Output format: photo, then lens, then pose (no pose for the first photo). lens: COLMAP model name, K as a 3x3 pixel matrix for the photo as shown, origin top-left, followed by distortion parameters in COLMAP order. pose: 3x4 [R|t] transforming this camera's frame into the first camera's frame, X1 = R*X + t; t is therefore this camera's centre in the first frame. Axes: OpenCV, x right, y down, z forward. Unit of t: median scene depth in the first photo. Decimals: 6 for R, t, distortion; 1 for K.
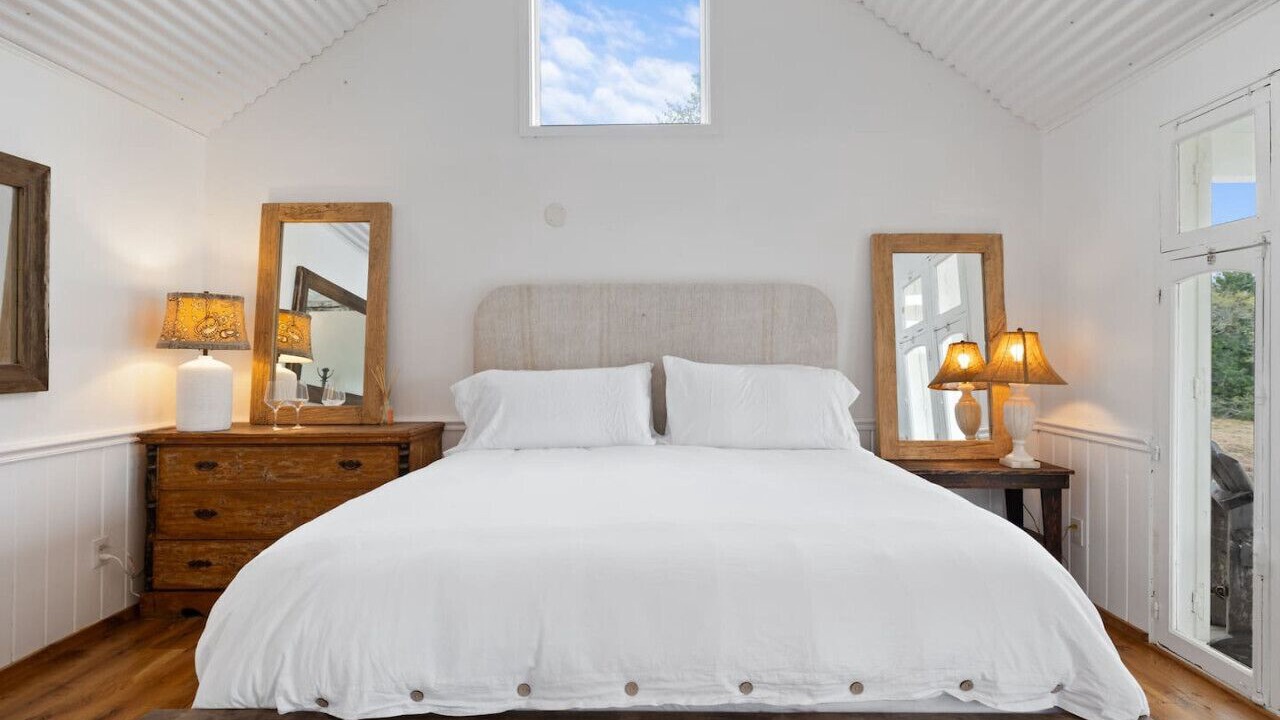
lens RADIAL K [[640.7, 0, 644.7], [0, 640.7, 357.7], [0, 0, 1]] dist [0.005538, -0.000301]
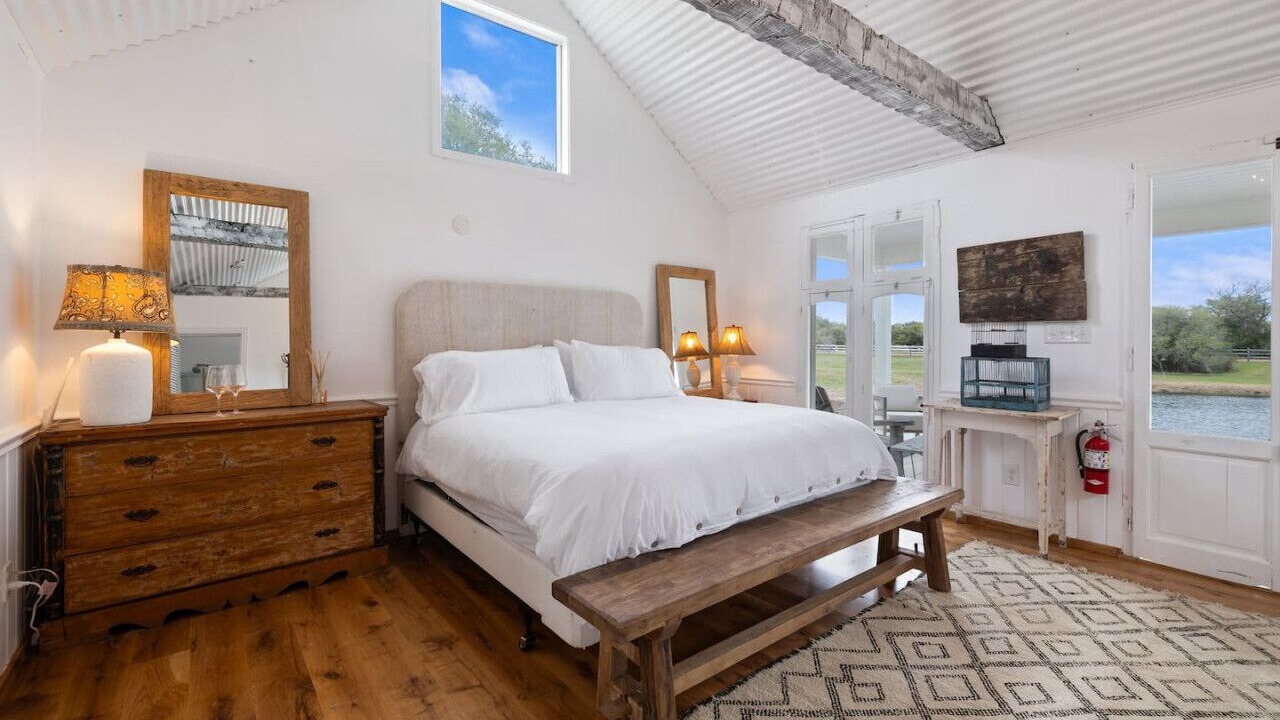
lens RADIAL K [[541.2, 0, 636.5], [0, 541.2, 354.6], [0, 0, 1]] dist [0.010536, -0.000650]
pose [[0.781872, -0.015996, 0.623233, -0.612404], [0.006114, 0.999819, 0.017991, 0.009779], [-0.623408, -0.010257, 0.781829, -0.026305]]
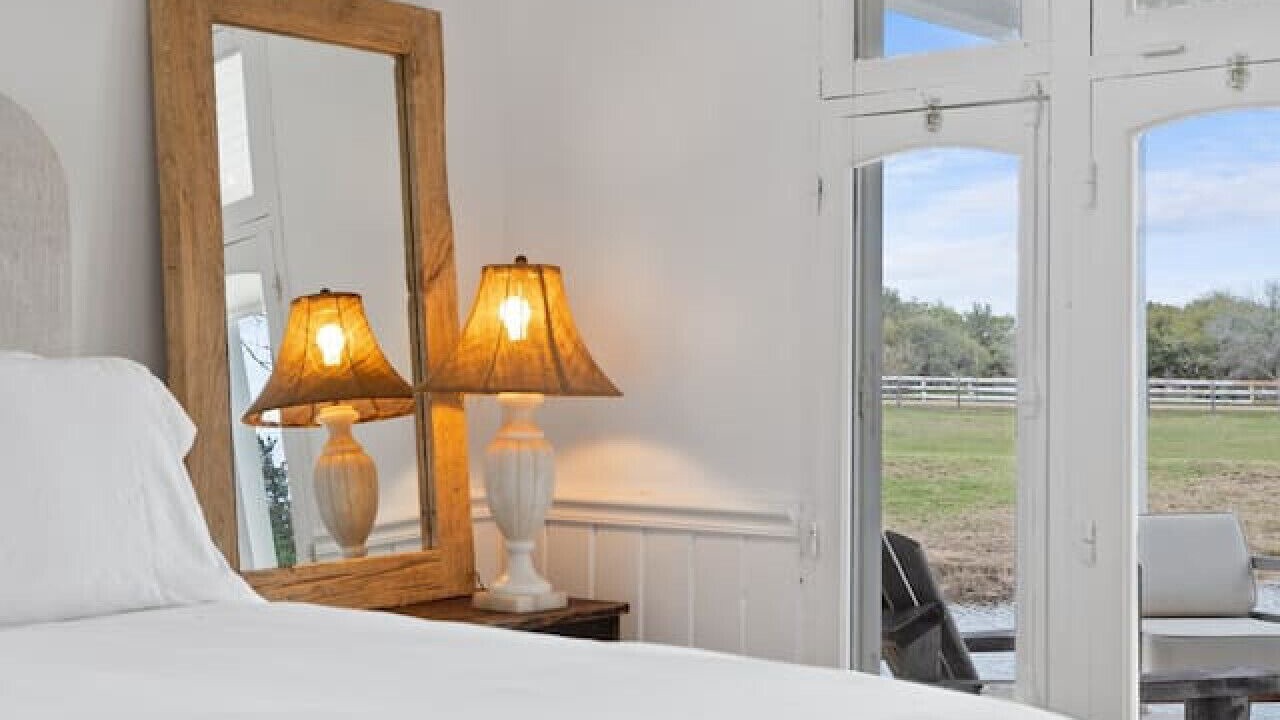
lens RADIAL K [[1892.7, 0, 638.9], [0, 1892.7, 355.1], [0, 0, 1]] dist [-0.023140, 0.000000]
pose [[0.639799, 0.005175, 0.768525, -0.271619], [0.003308, 0.999950, -0.009487, 0.027389], [-0.768535, 0.008612, 0.639749, 0.214194]]
